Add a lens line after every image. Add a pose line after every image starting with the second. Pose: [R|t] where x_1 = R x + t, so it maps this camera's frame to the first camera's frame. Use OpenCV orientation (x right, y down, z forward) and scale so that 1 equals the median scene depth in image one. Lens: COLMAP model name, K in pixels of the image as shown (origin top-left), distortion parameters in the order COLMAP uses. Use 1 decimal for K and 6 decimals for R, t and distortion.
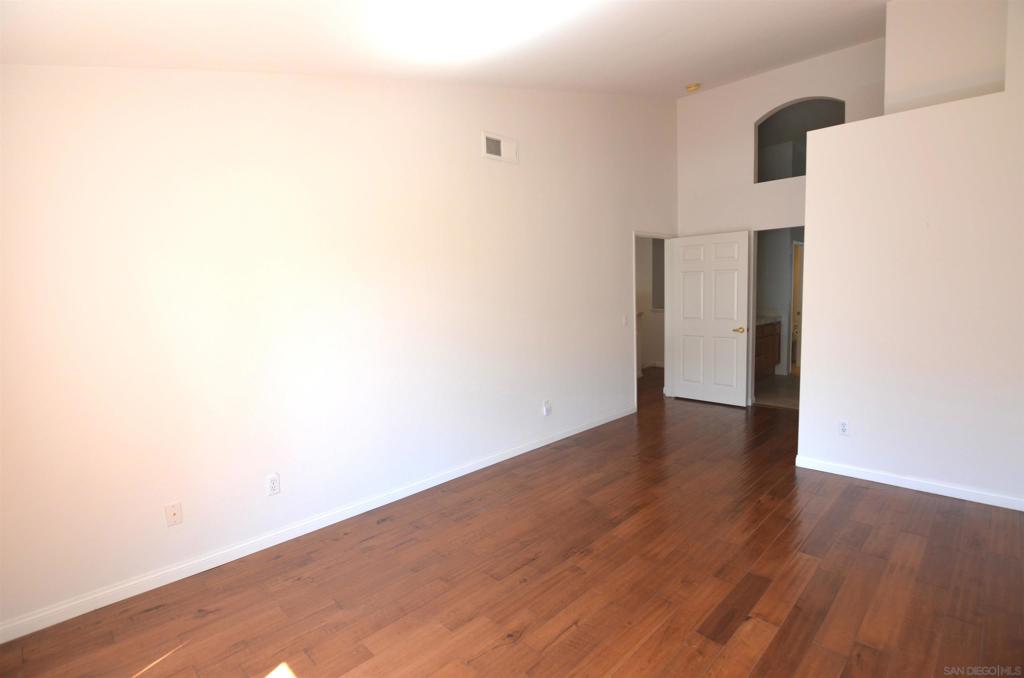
lens RADIAL K [[494.1, 0, 510.7], [0, 494.1, 341.0], [0, 0, 1]] dist [-0.008349, -0.007721]
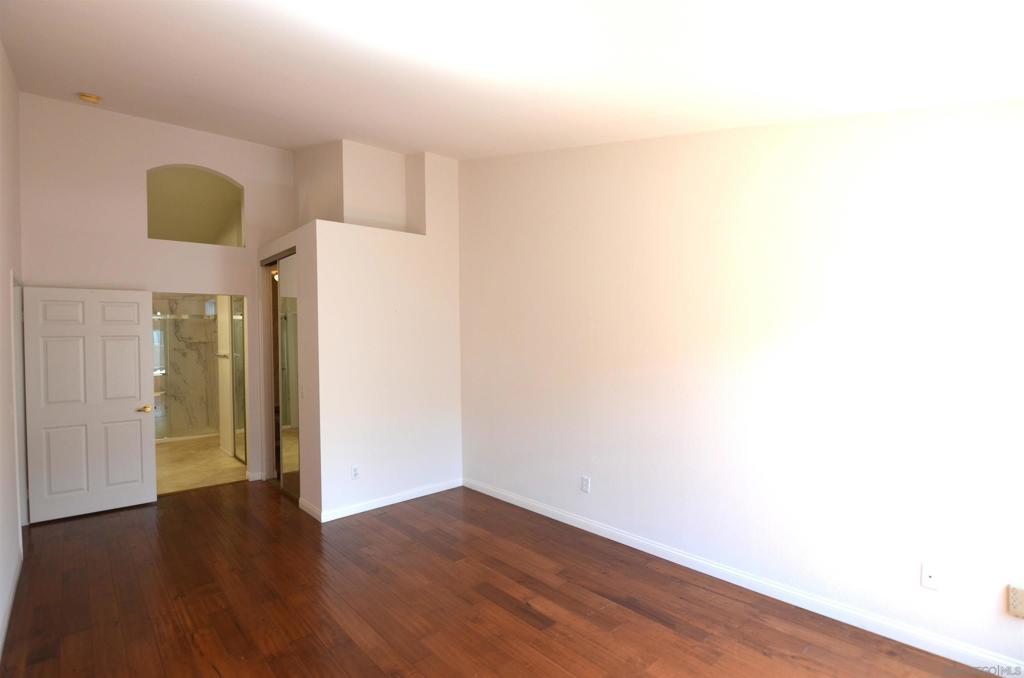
lens RADIAL K [[494.1, 0, 510.7], [0, 494.1, 341.0], [0, 0, 1]] dist [-0.008349, -0.007721]
pose [[0.054969, 0.026263, 0.998143, -0.527964], [0.119960, 0.992240, -0.032715, -0.058128], [-0.991256, 0.121535, 0.051392, 0.556044]]
